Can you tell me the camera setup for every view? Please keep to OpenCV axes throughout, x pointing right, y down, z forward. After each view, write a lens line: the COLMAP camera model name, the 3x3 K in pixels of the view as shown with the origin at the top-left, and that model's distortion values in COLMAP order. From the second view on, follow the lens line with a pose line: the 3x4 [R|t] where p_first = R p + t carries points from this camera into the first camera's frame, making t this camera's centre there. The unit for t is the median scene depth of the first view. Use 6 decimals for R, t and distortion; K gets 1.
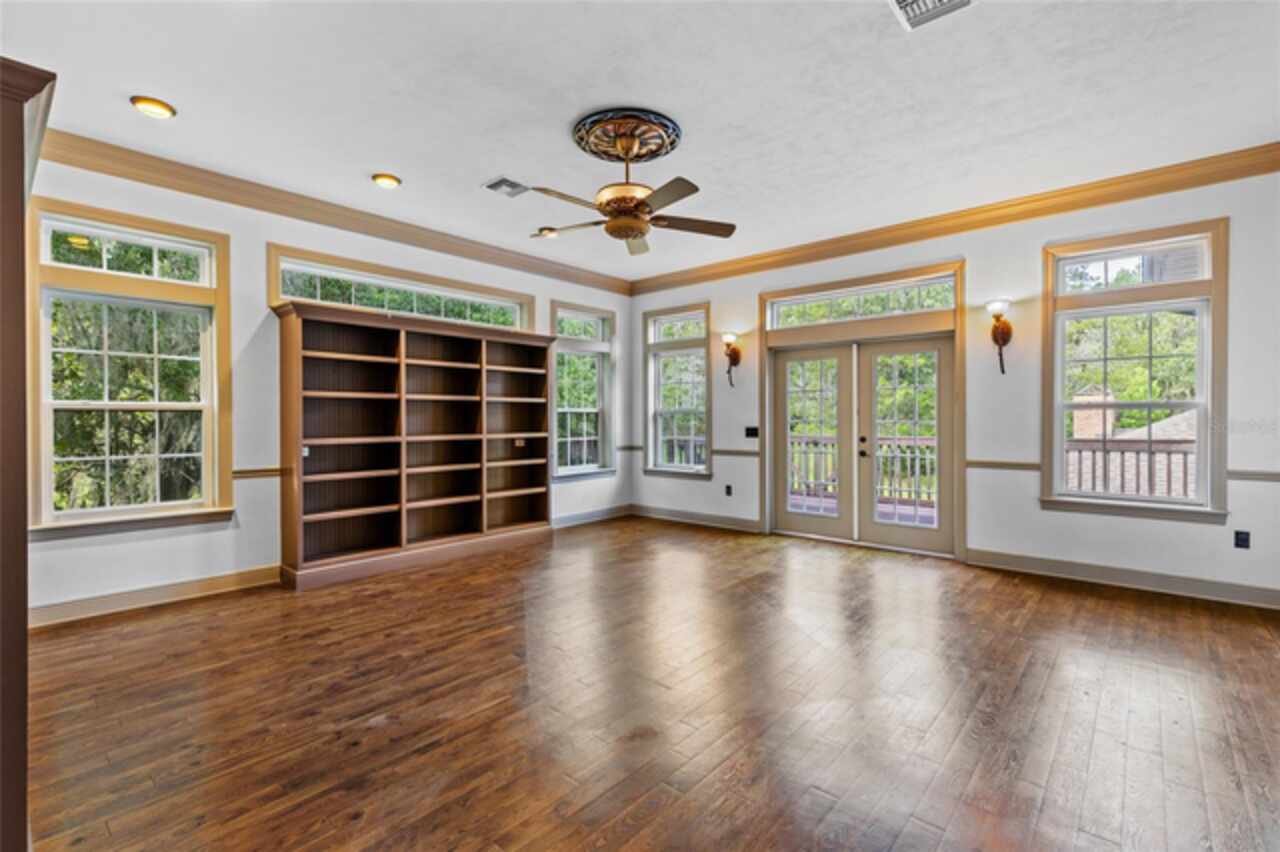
lens RADIAL K [[578.6, 0, 640.0], [0, 578.6, 426.0], [0, 0, 1]] dist [0.013277, 0.000134]
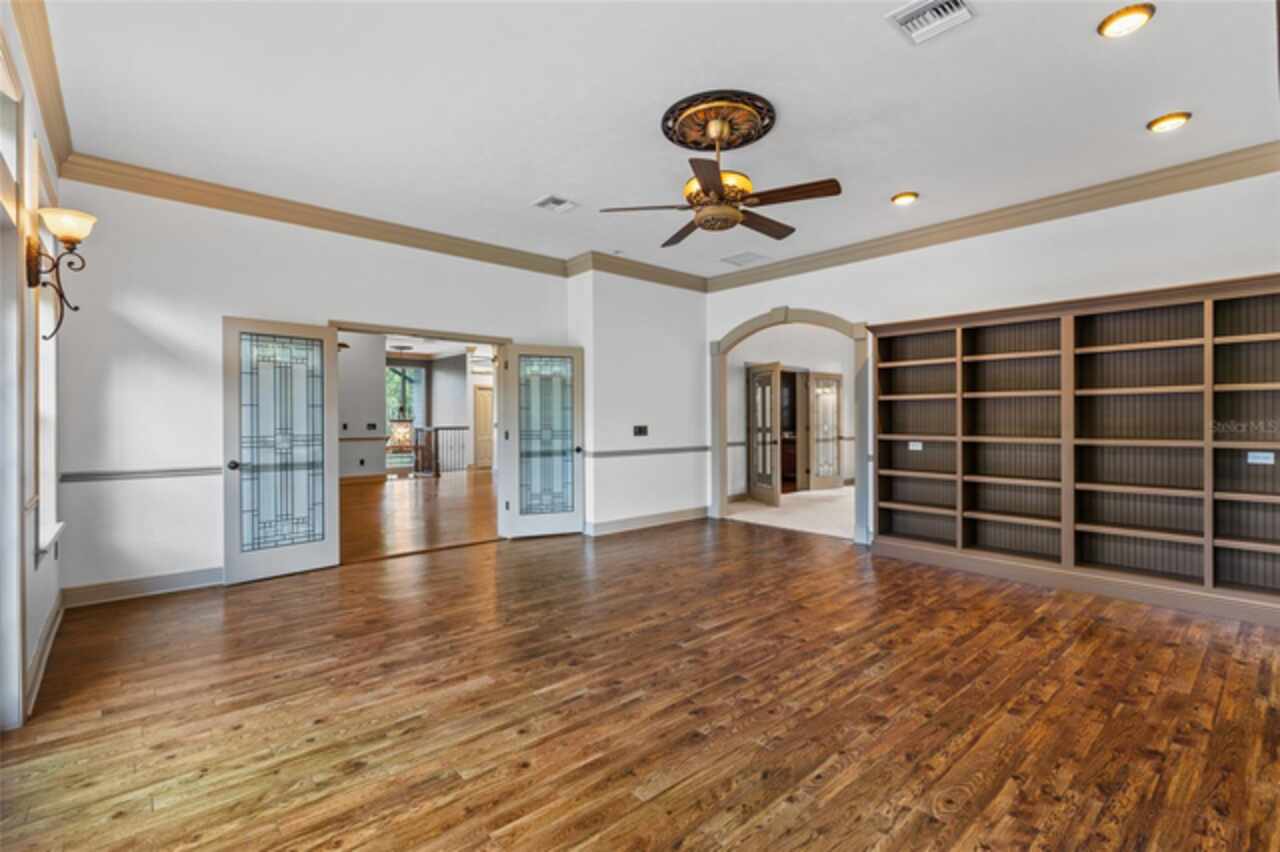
lens RADIAL K [[578.6, 0, 640.0], [0, 578.6, 426.0], [0, 0, 1]] dist [0.013277, 0.000134]
pose [[-0.989707, 0.001150, 0.143101, -0.035113], [0.002009, 0.999981, 0.005856, -0.003891], [-0.143092, 0.006083, -0.989691, 2.088492]]
